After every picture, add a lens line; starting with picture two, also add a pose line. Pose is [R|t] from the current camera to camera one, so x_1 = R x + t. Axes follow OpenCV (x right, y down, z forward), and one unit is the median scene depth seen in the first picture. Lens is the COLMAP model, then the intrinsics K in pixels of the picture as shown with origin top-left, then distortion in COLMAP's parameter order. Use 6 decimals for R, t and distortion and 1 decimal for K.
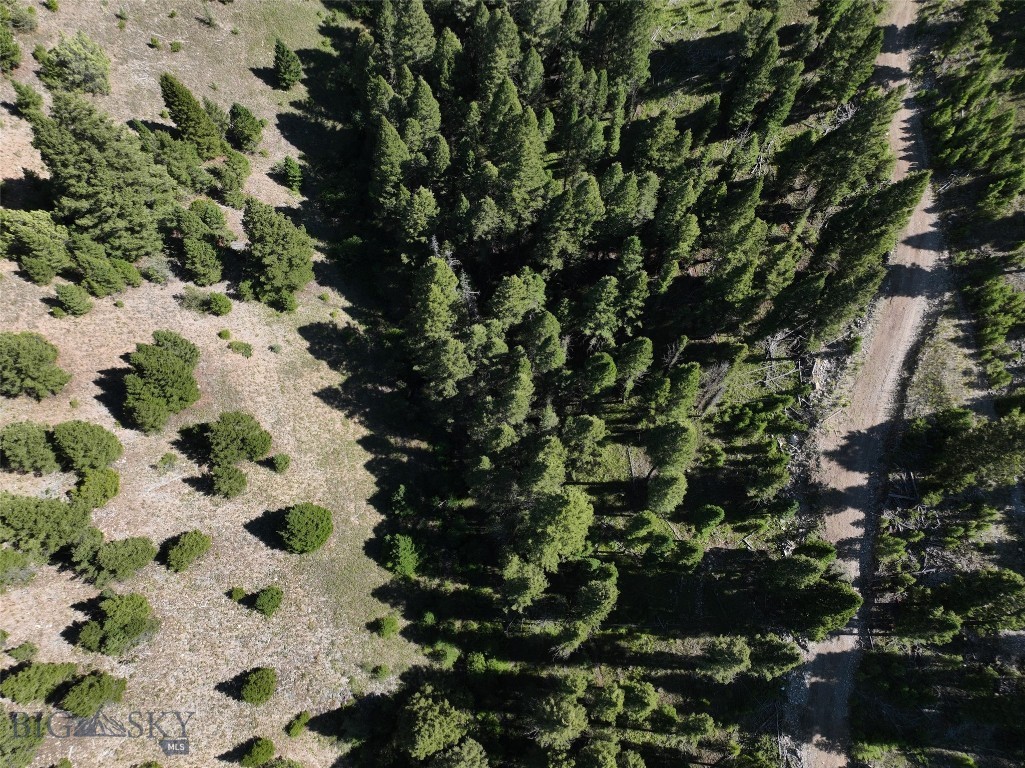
lens RADIAL K [[714.5, 0, 512.5], [0, 714.5, 384.0], [0, 0, 1]] dist [-0.000106, 0.000169]
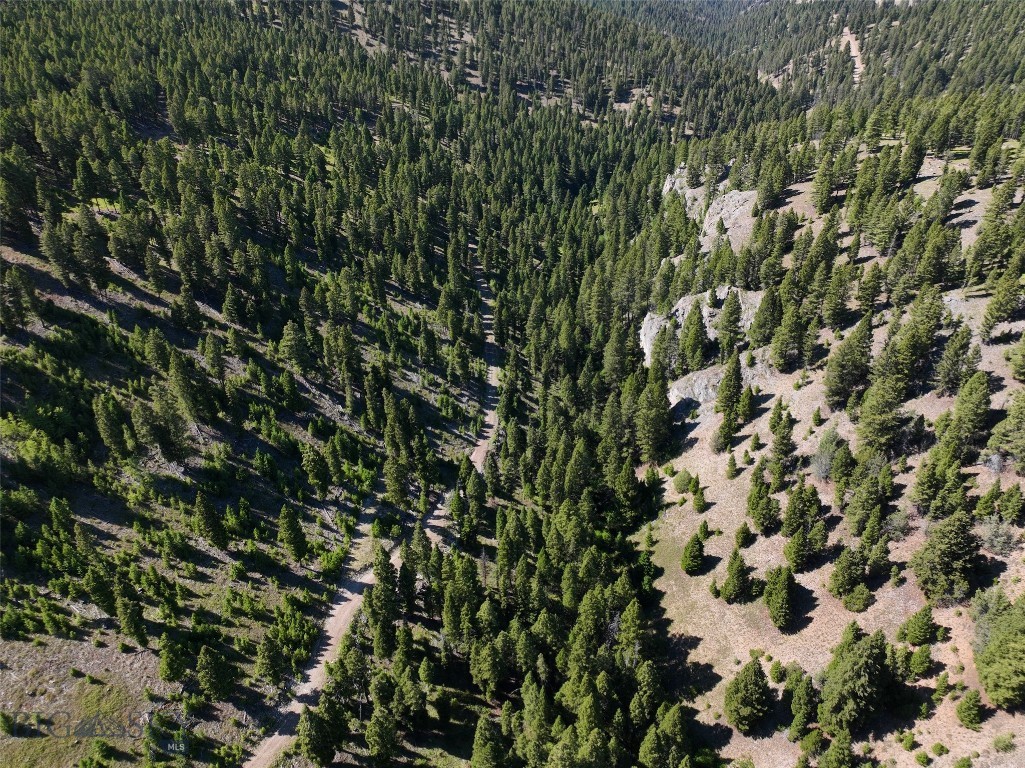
lens RADIAL K [[714.5, 0, 512.5], [0, 714.5, 384.0], [0, 0, 1]] dist [-0.000106, 0.000169]
pose [[-0.990712, -0.014284, 0.135228, -0.060199], [0.134667, -0.240910, 0.961159, -1.447522], [0.018848, 0.970442, 0.240596, 0.042983]]
